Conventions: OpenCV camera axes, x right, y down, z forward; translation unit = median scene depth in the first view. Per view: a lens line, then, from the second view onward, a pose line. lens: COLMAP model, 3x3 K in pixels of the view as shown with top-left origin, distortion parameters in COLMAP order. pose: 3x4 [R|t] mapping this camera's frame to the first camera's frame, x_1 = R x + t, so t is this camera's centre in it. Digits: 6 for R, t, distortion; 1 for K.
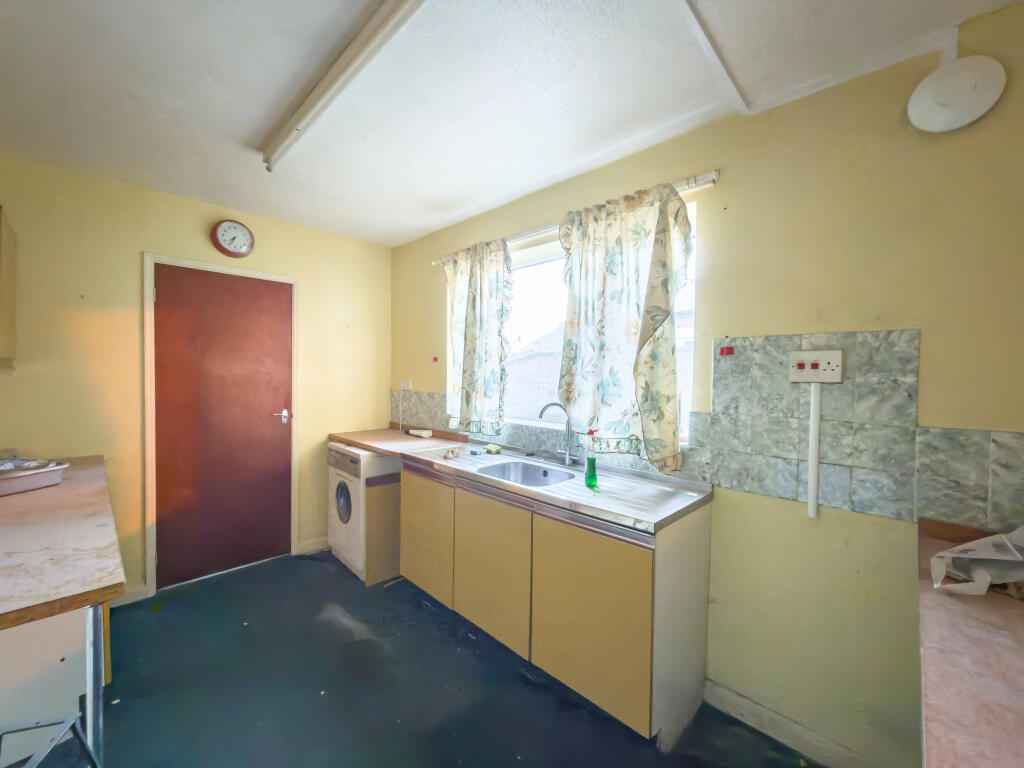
lens RADIAL K [[429.2, 0, 512.0], [0, 429.2, 380.9], [0, 0, 1]] dist [-0.000978, -0.000075]
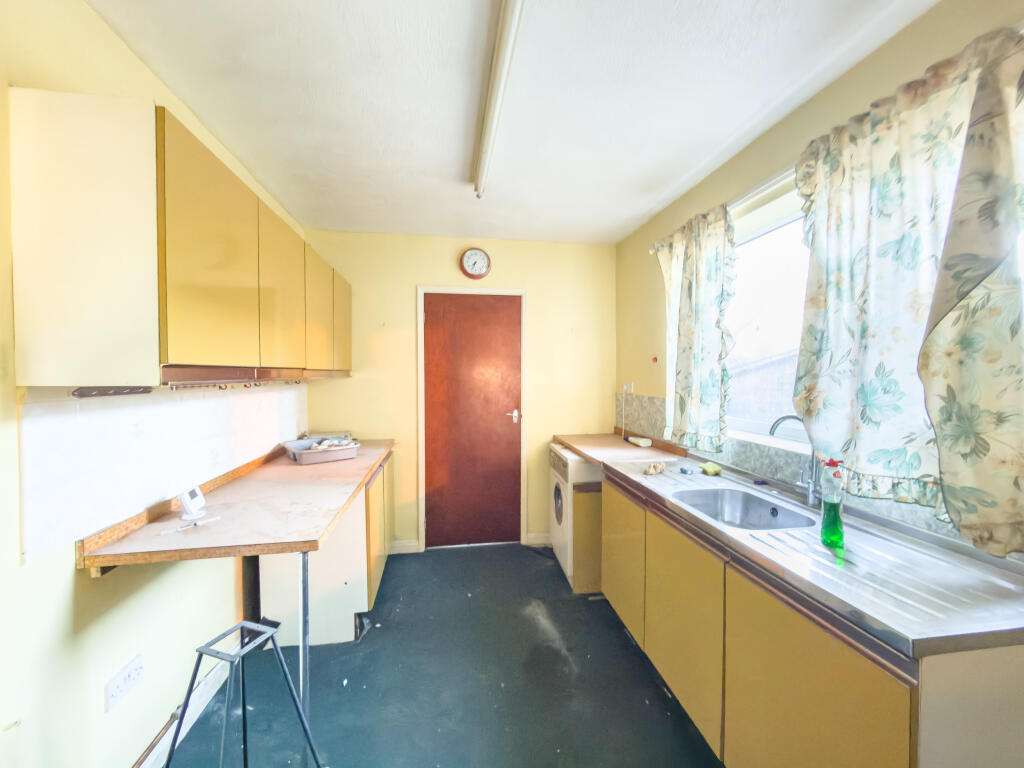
lens RADIAL K [[429.2, 0, 512.0], [0, 429.2, 380.9], [0, 0, 1]] dist [-0.000978, -0.000075]
pose [[0.790465, -0.005076, -0.612487, 0.172418], [0.003383, 0.999987, -0.003922, -0.005013], [0.612498, 0.001028, 0.790471, 0.152984]]
